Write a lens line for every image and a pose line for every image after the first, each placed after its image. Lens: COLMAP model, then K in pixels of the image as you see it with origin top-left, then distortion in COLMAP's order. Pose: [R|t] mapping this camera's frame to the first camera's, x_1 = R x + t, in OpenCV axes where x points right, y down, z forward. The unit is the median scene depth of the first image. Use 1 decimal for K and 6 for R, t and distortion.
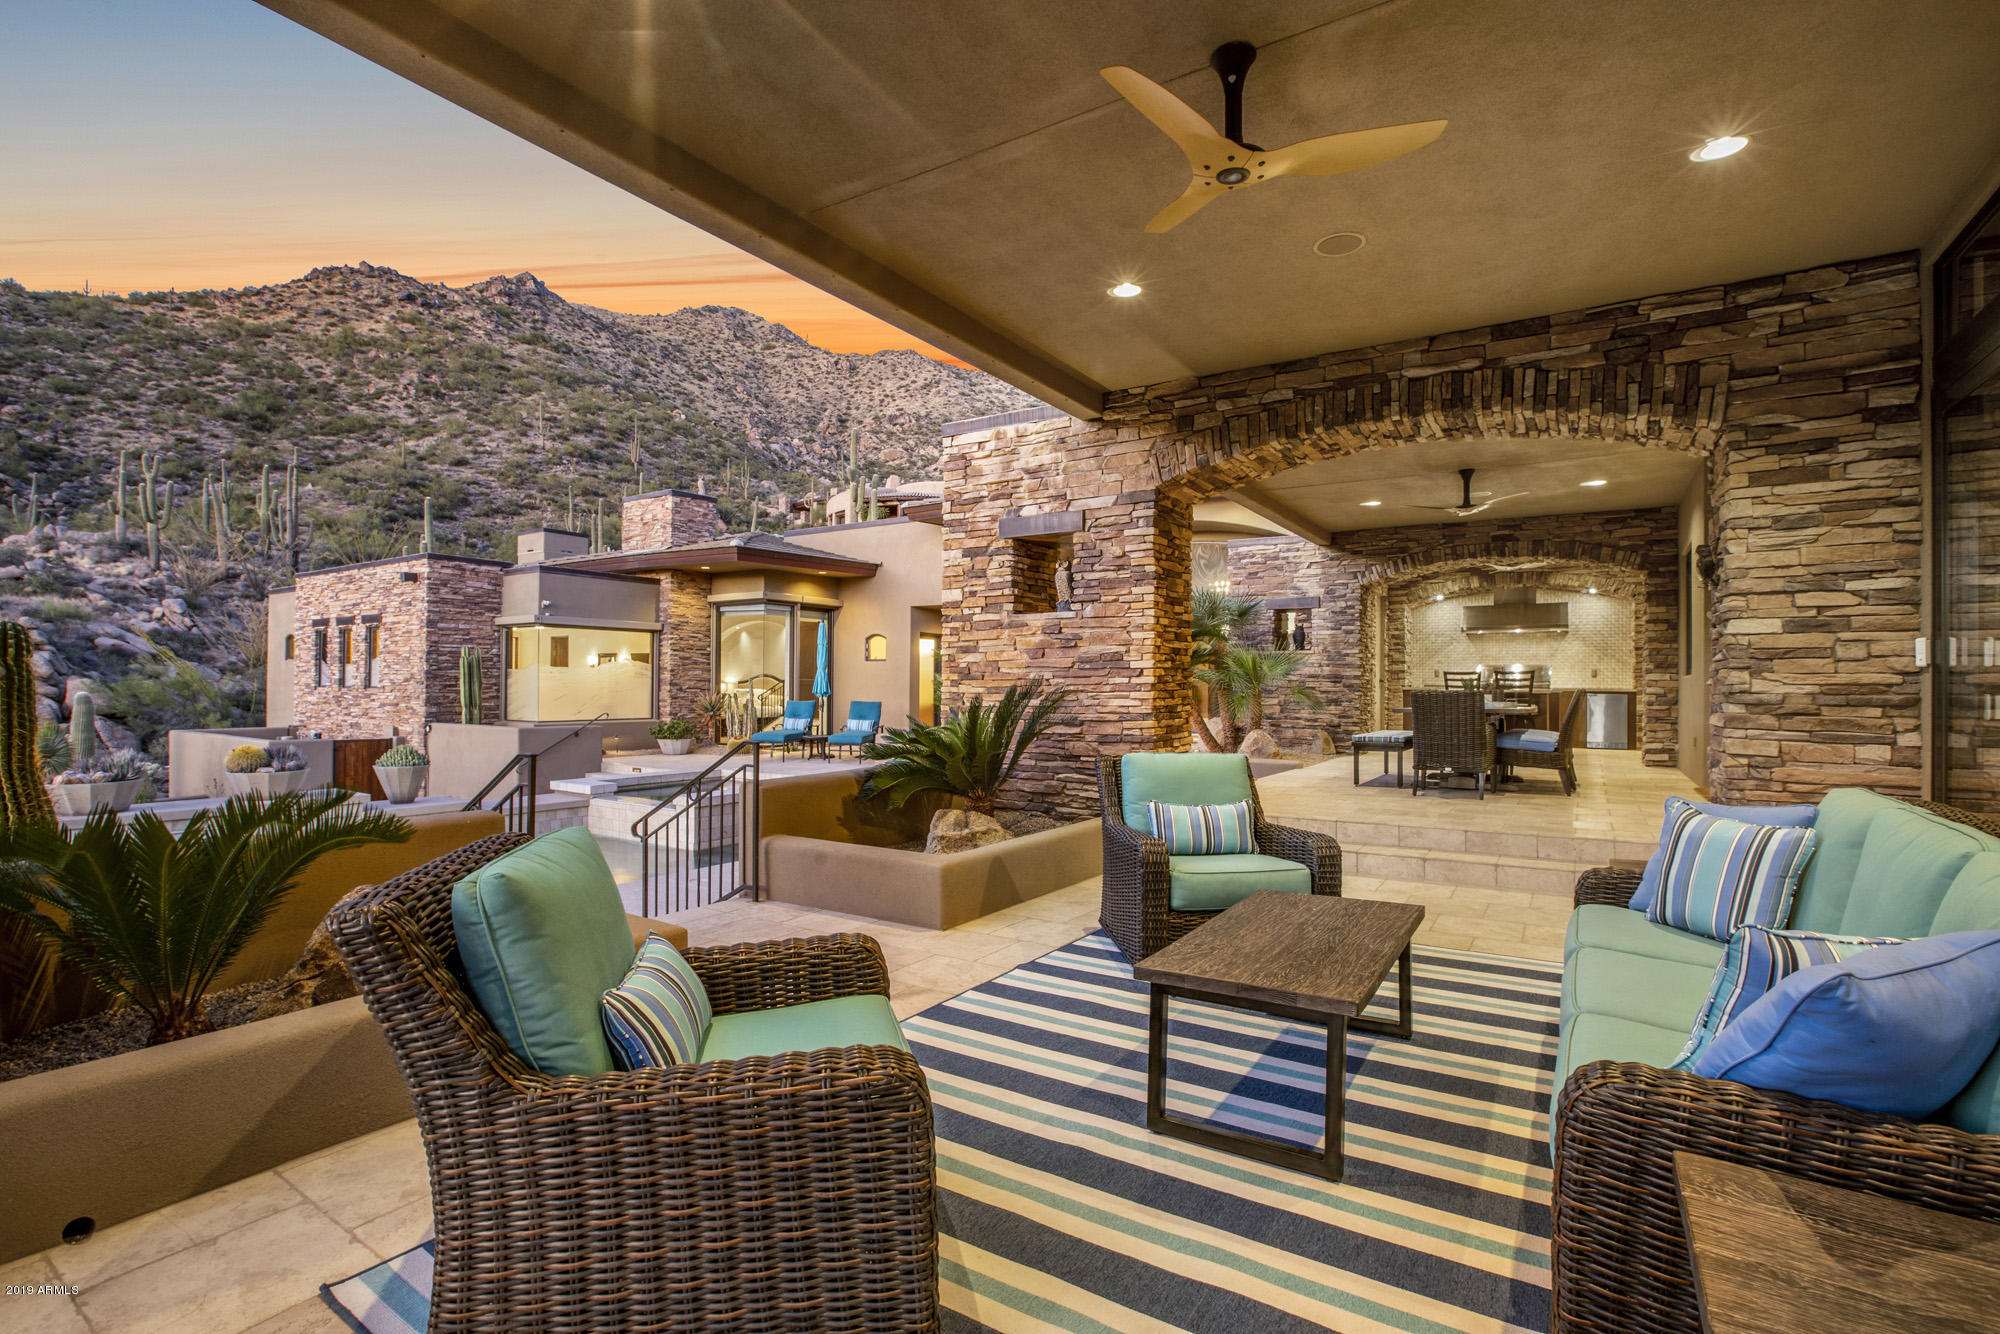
lens RADIAL K [[910.7, 0, 995.6], [0, 910.7, 672.4], [0, 0, 1]] dist [-0.059988, 0.026260]
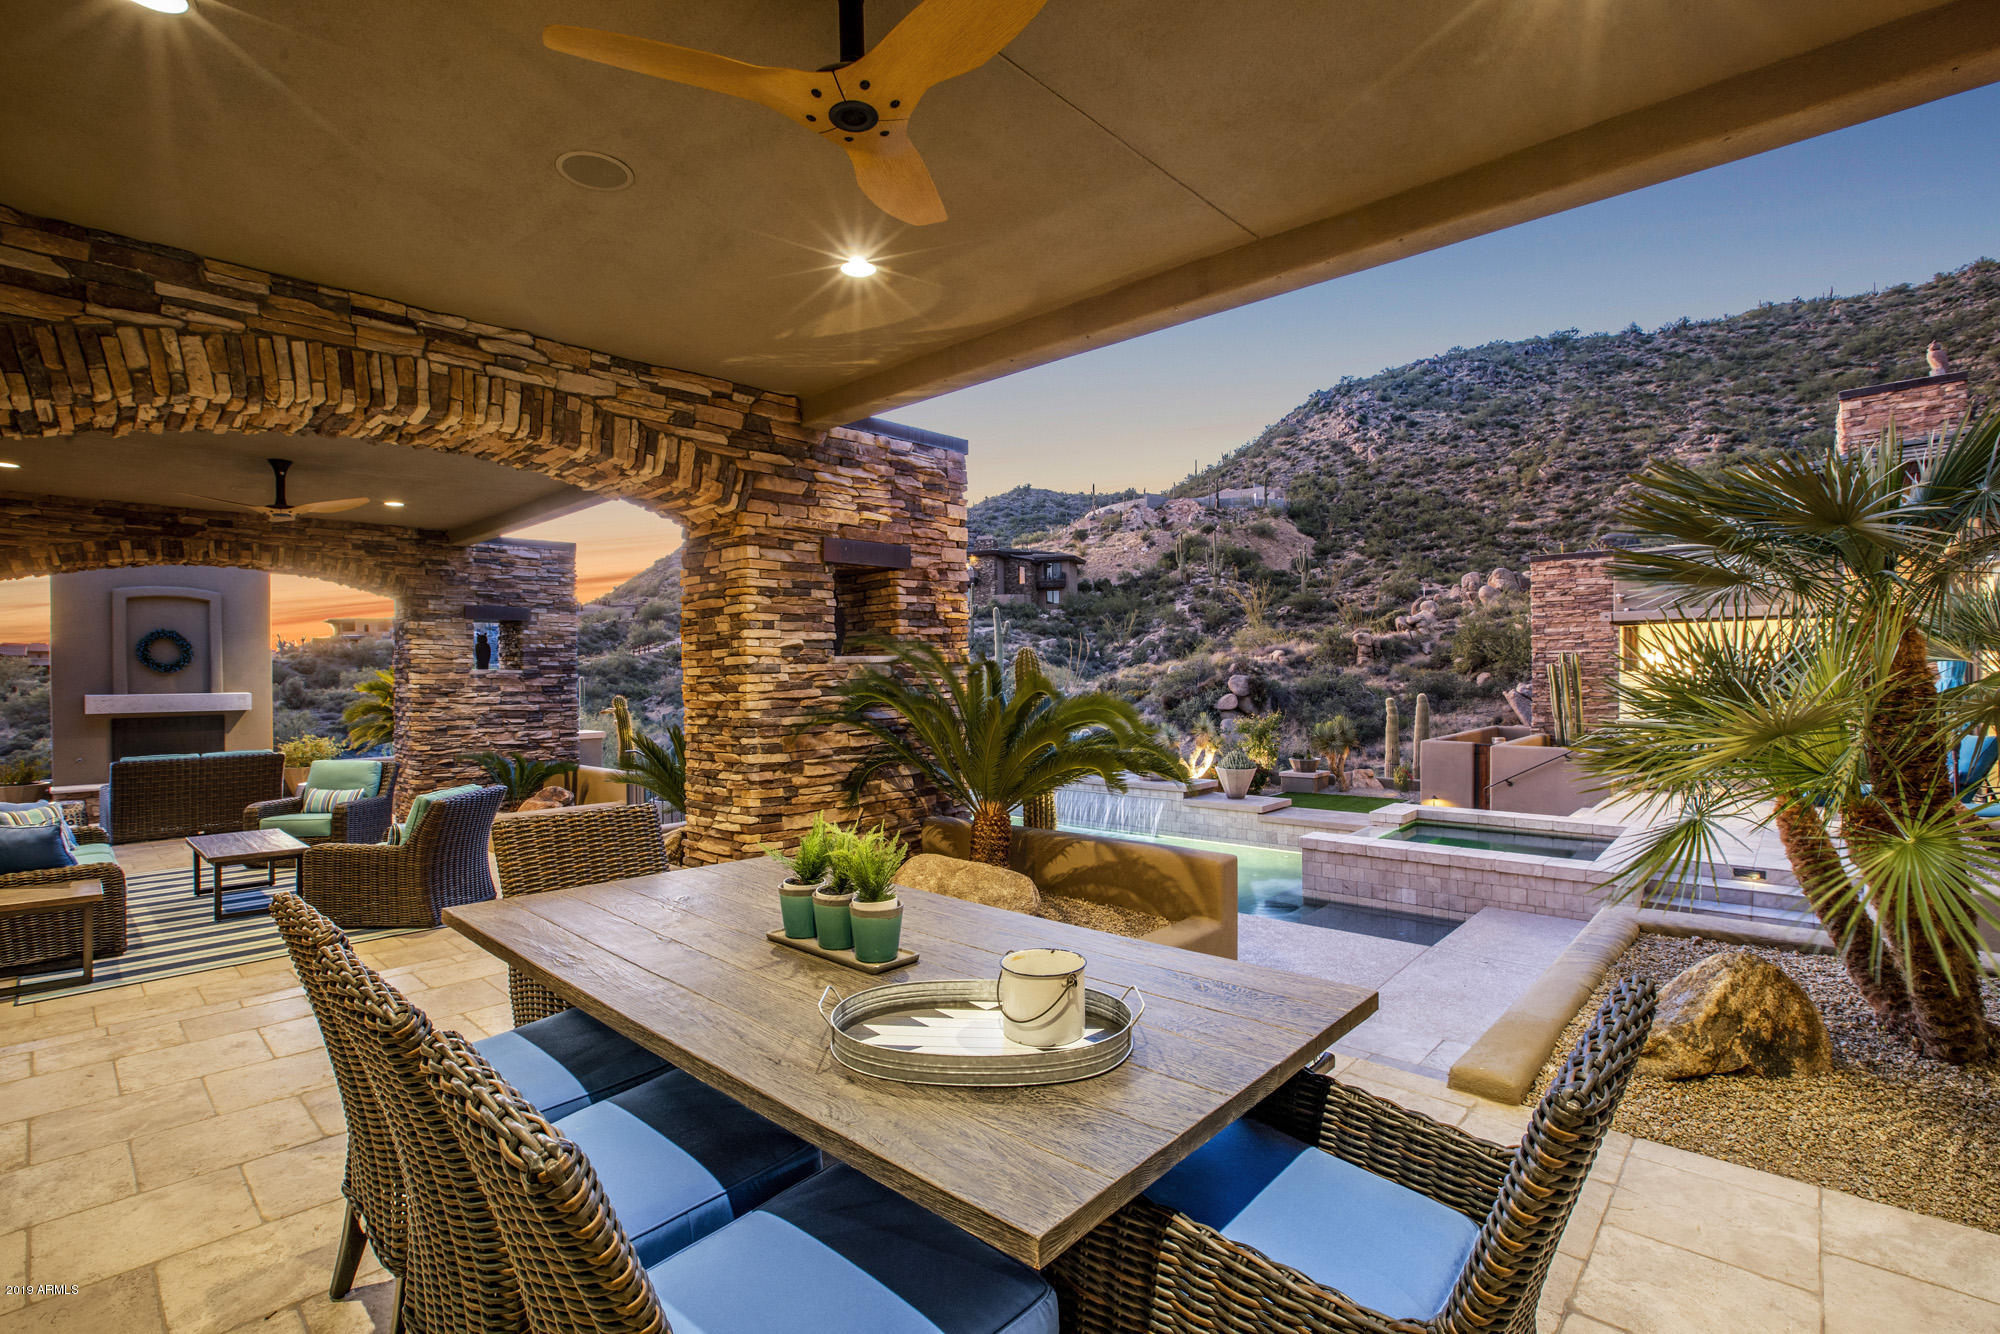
lens RADIAL K [[910.7, 0, 995.6], [0, 910.7, 672.4], [0, 0, 1]] dist [-0.059988, 0.026260]
pose [[-0.172029, 0.000577, -0.985092, 0.395753], [0.023095, 0.999727, -0.003447, -0.018215], [0.984821, -0.023344, -0.171996, 0.570519]]
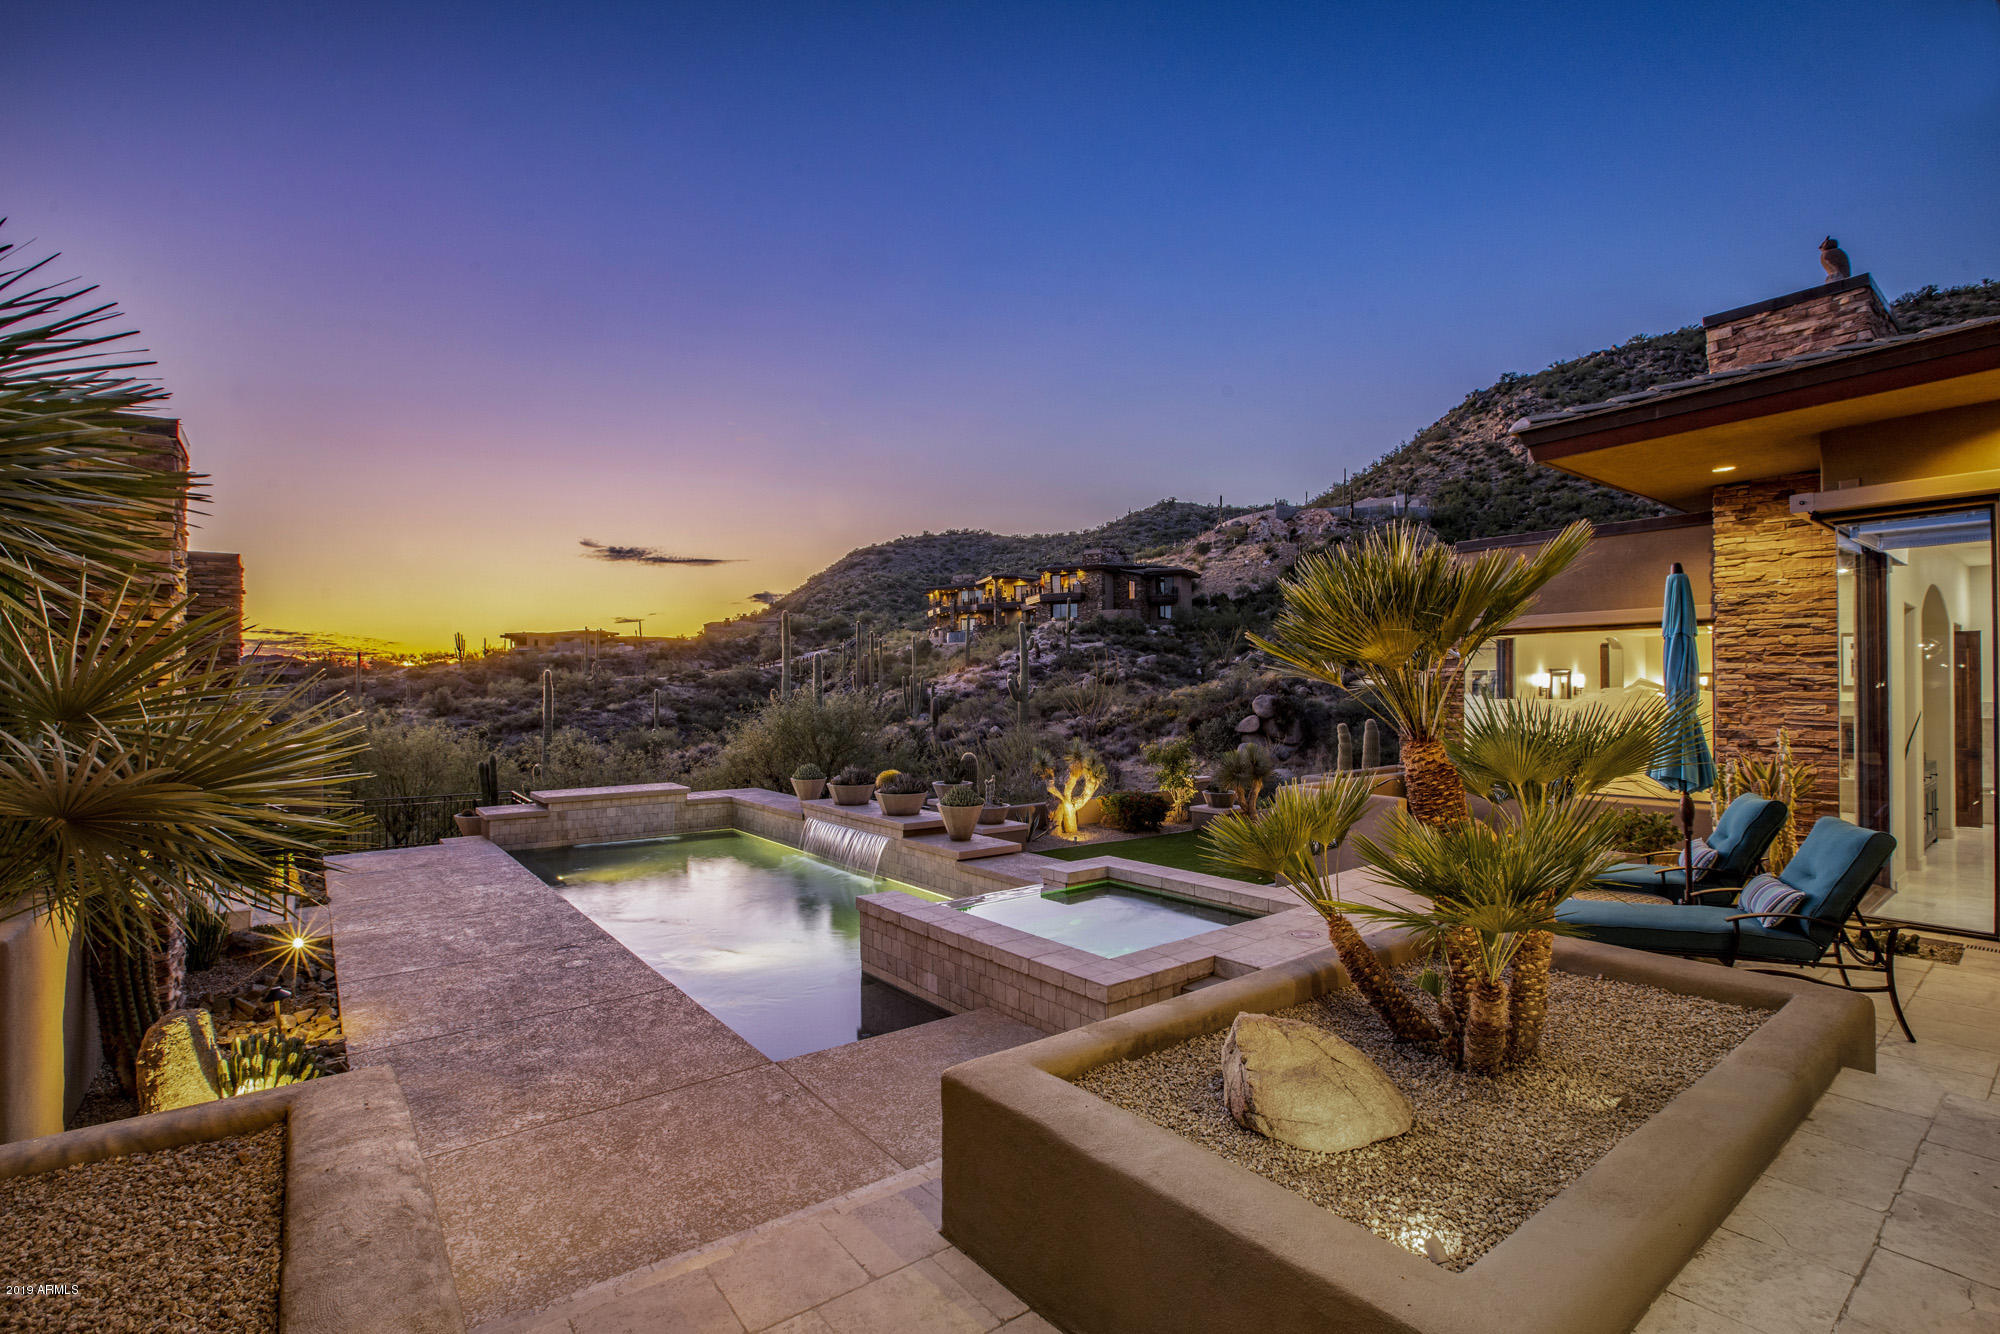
lens RADIAL K [[910.7, 0, 995.6], [0, 910.7, 672.4], [0, 0, 1]] dist [-0.059988, 0.026260]
pose [[-0.336295, -0.019036, -0.941564, 0.211634], [0.012076, 0.999626, -0.024523, -0.013612], [0.941679, -0.019618, -0.335939, 0.892163]]
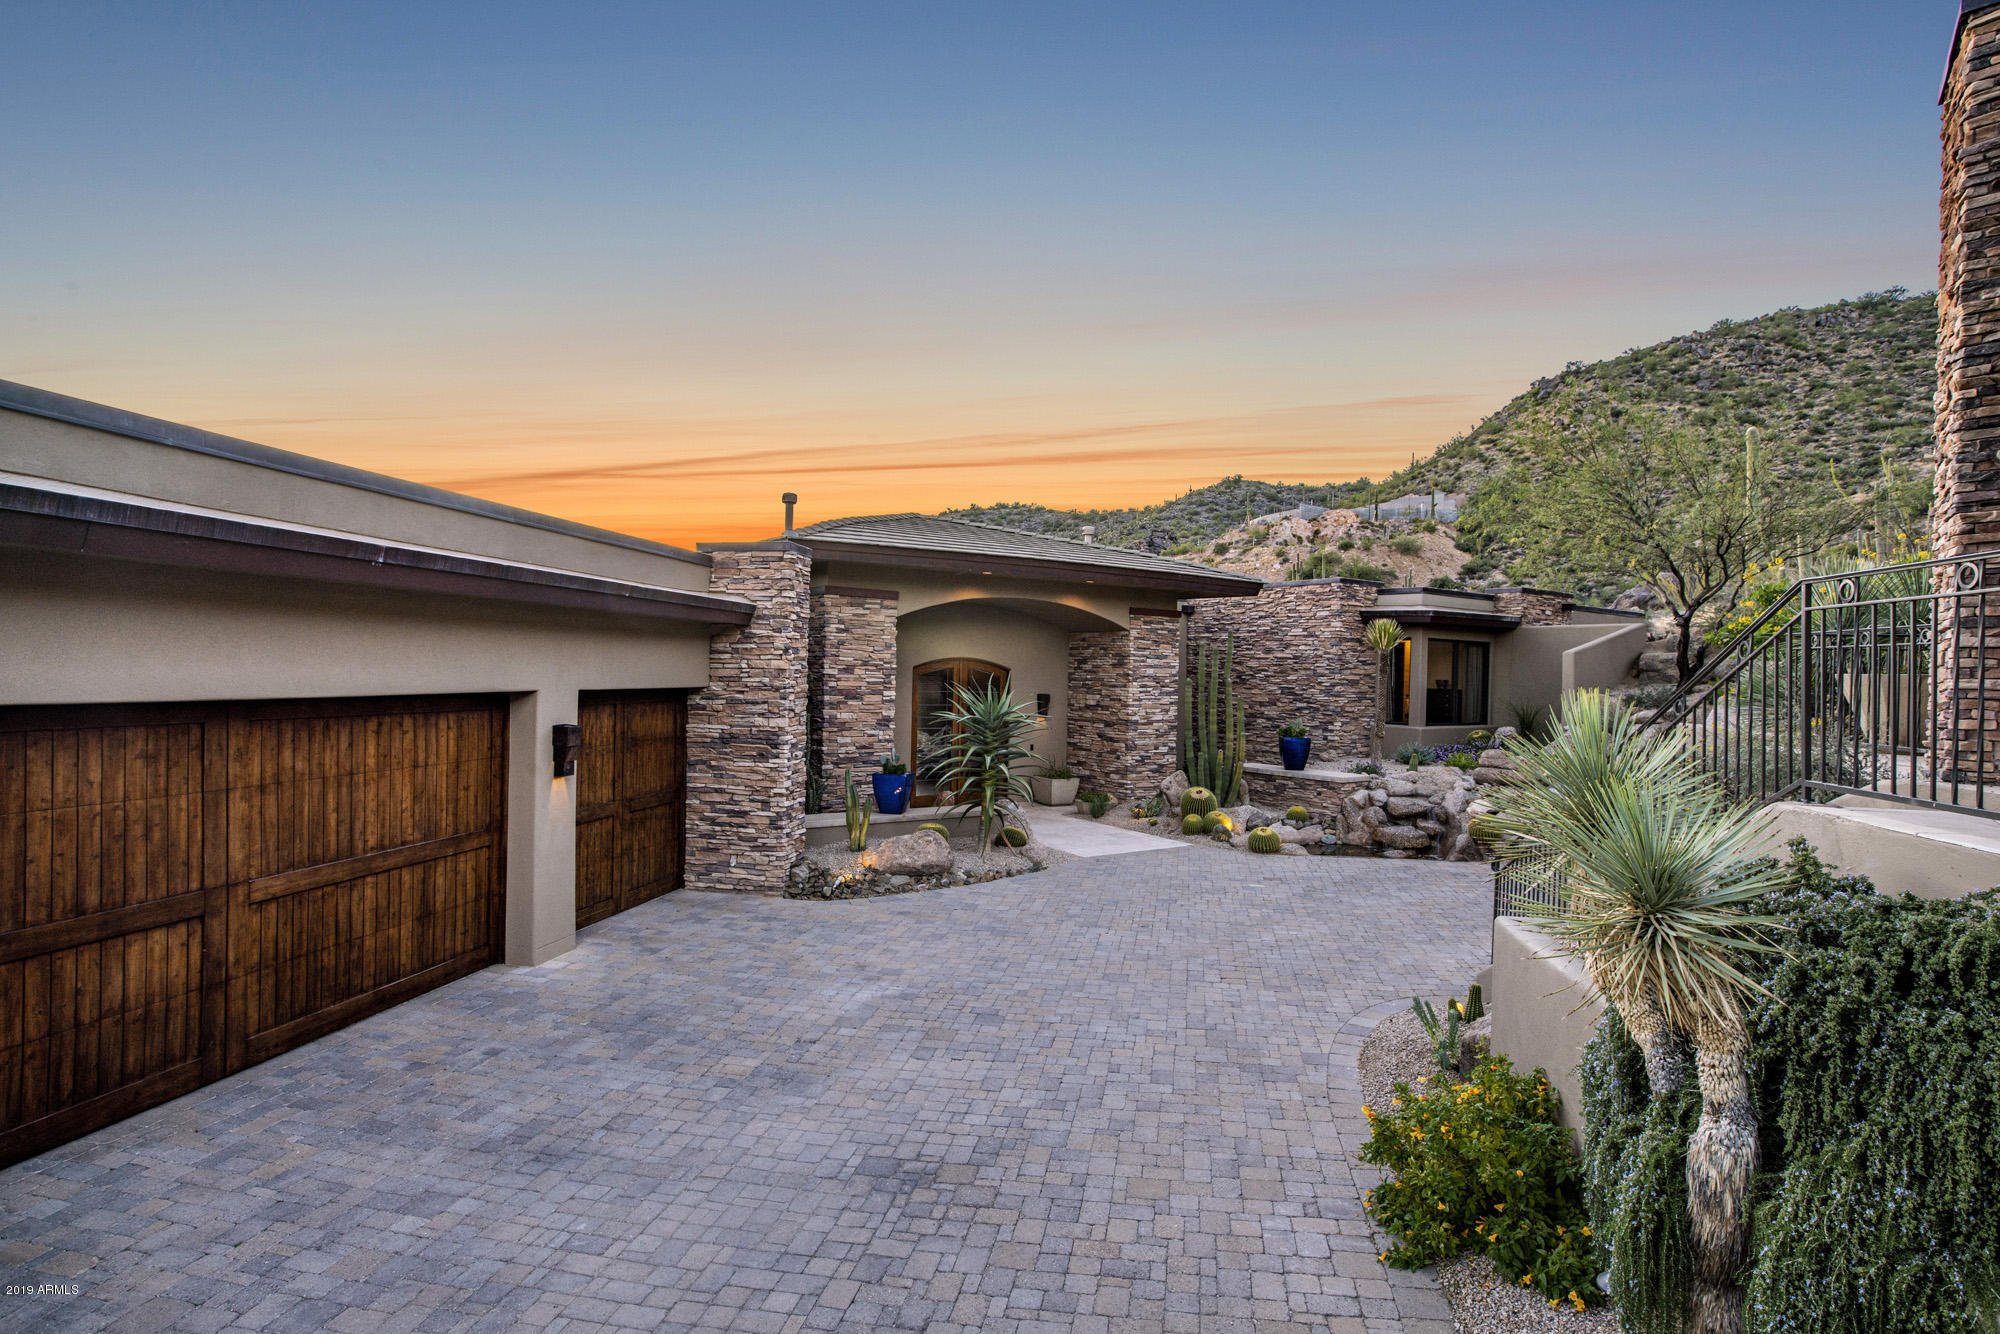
lens RADIAL K [[1032.9, 0, 991.1], [0, 1032.9, 678.4], [0, 0, 1]] dist [-0.055590, 0.032396]
pose [[-0.396370, -0.007568, -0.918060, 1.394421], [-0.014868, 0.999888, -0.001823, -0.074925], [0.917971, 0.012927, -0.396438, 1.746283]]
